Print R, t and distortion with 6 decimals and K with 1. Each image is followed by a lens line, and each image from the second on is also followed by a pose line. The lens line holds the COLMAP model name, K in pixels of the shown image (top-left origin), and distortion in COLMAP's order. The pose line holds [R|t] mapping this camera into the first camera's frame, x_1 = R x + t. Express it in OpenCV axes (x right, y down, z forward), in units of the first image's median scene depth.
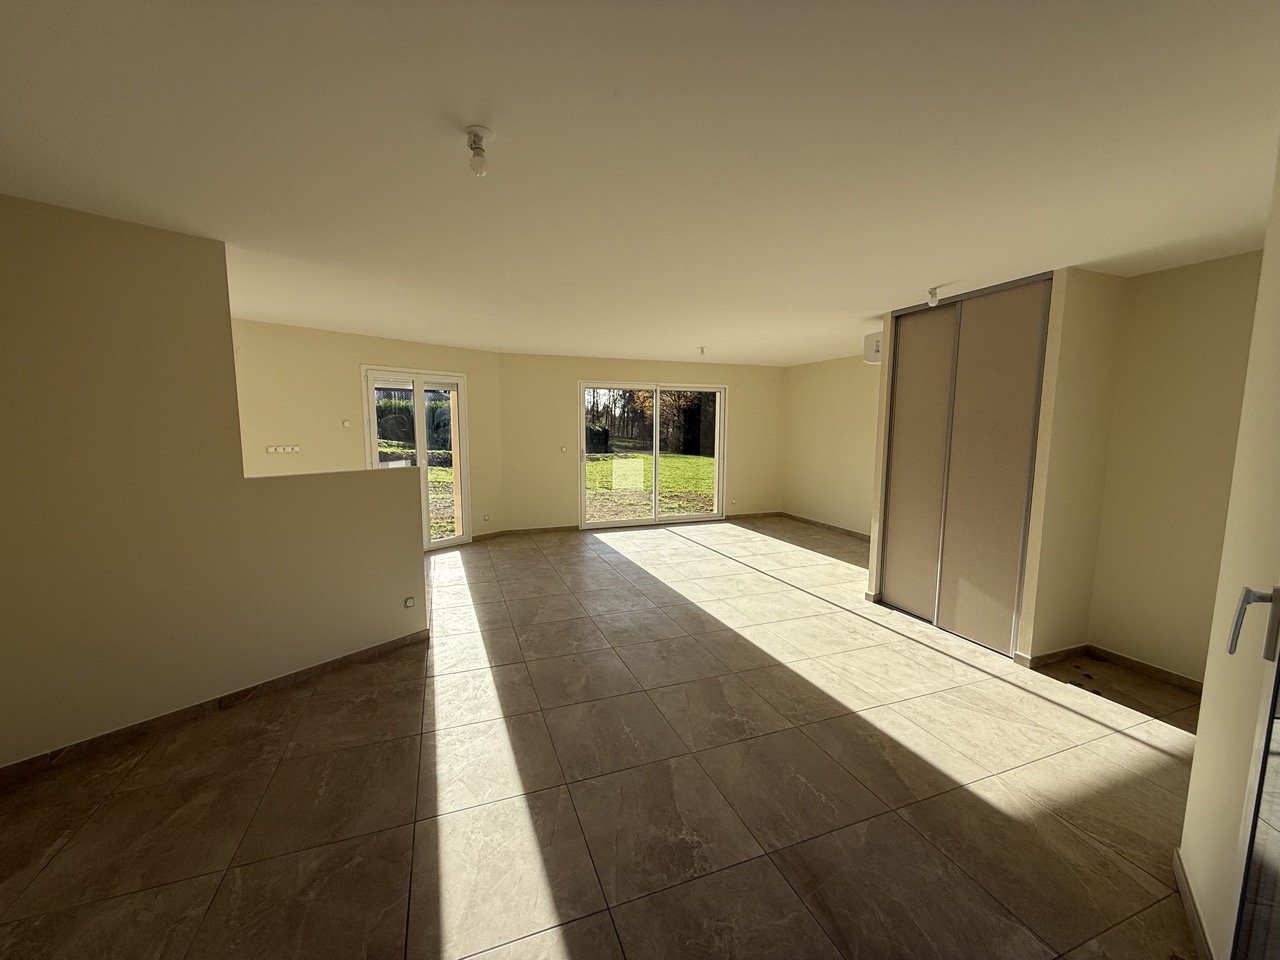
lens RADIAL K [[506.6, 0, 633.7], [0, 506.6, 479.7], [0, 0, 1]] dist [0.000084, 0.000010]
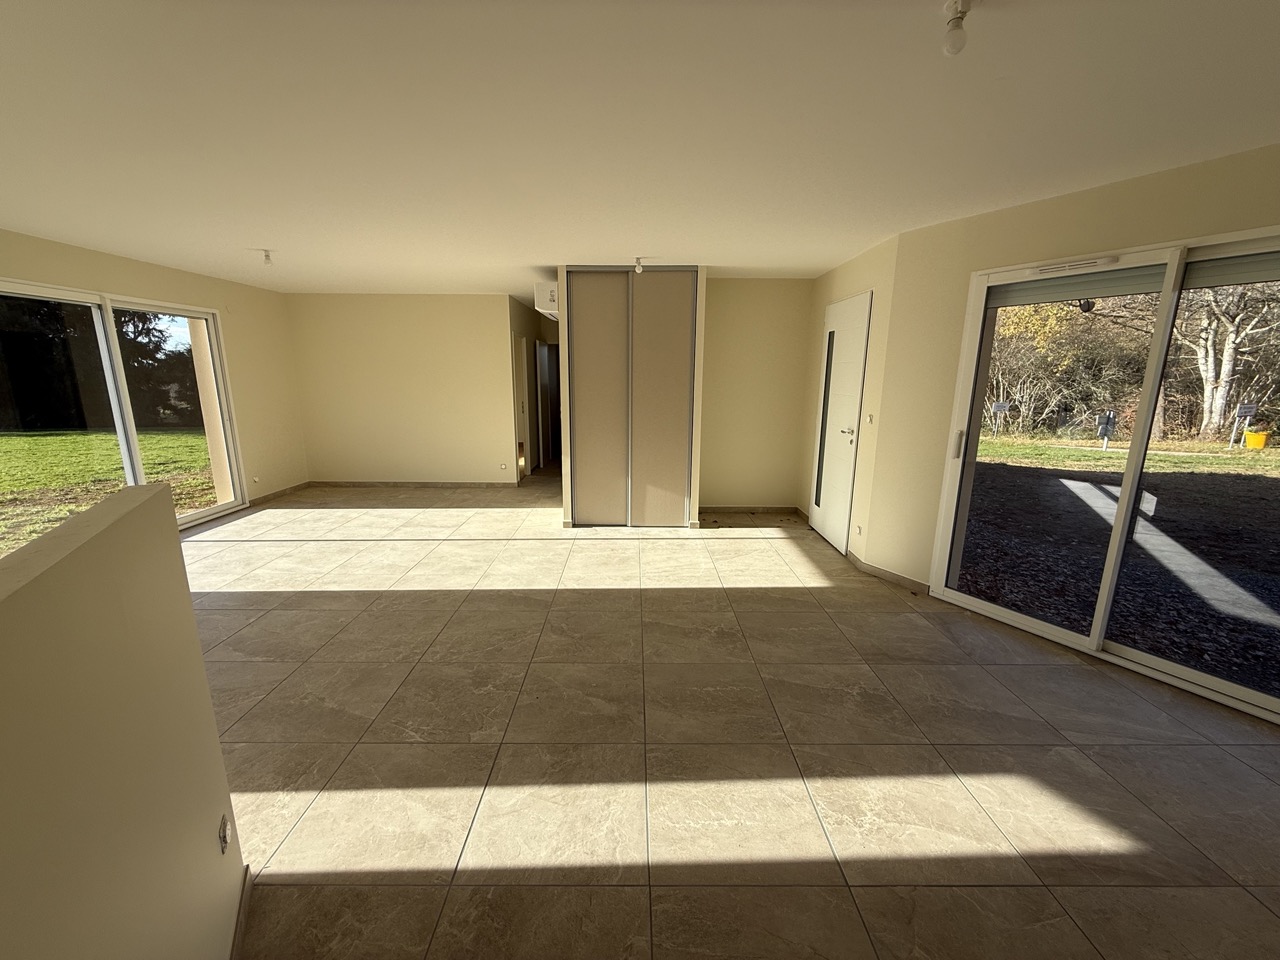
lens RADIAL K [[506.6, 0, 636.3], [0, 506.6, 481.5], [0, 0, 1]] dist [0.000084, 0.000010]
pose [[0.346662, -0.198469, 0.916753, -0.568356], [0.099442, 0.979627, 0.174477, -0.051754], [-0.932704, 0.030680, 0.359336, 0.502387]]
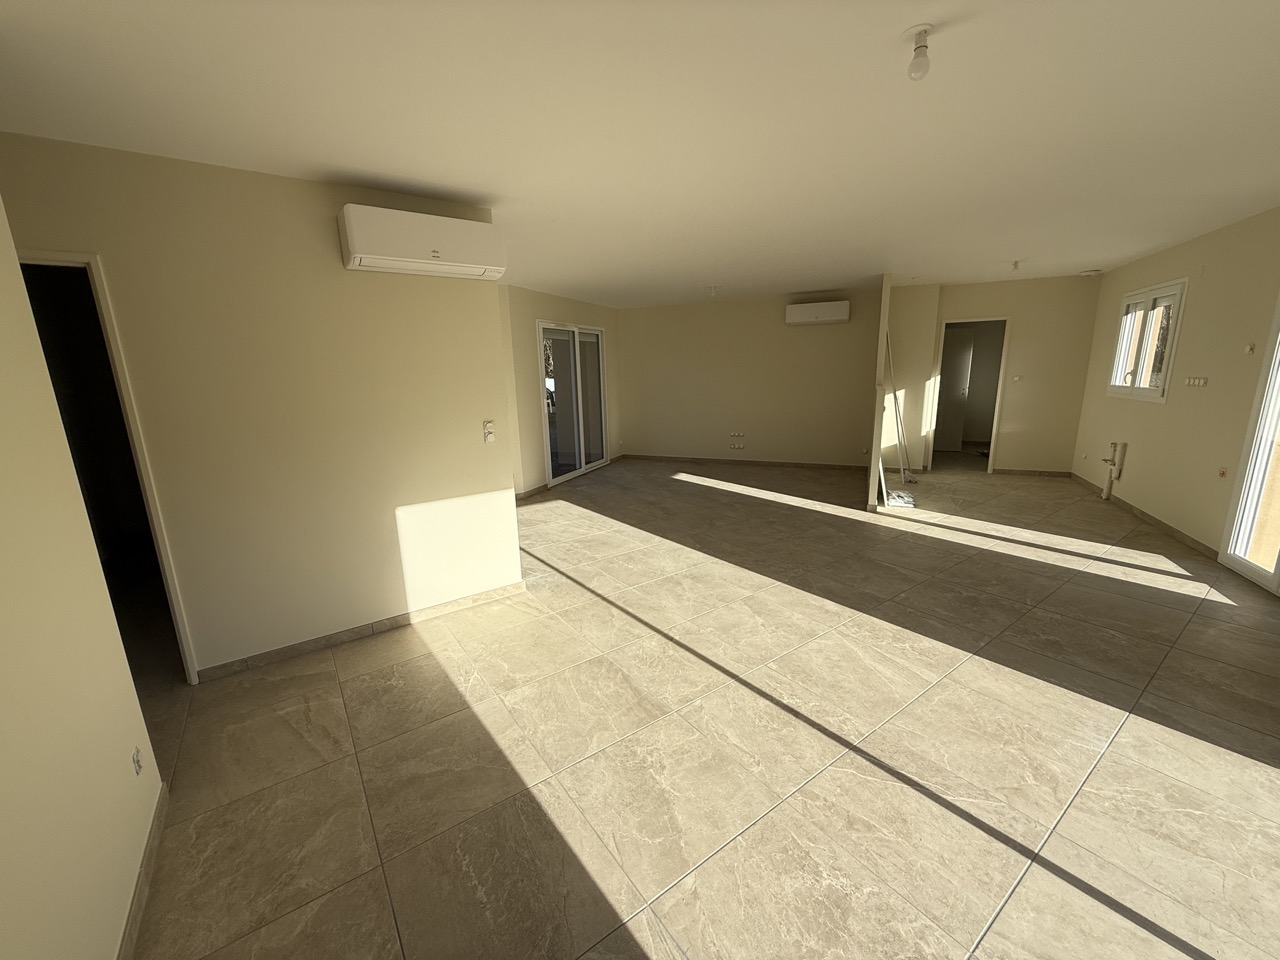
lens RADIAL K [[506.6, 0, 638.3], [0, 506.6, 480.6], [0, 0, 1]] dist [0.000084, 0.000010]
pose [[-0.963308, 0.077239, -0.257046, 0.543734], [-0.008503, 0.948434, 0.316860, -0.204981], [0.268265, 0.307419, -0.912977, 1.960765]]
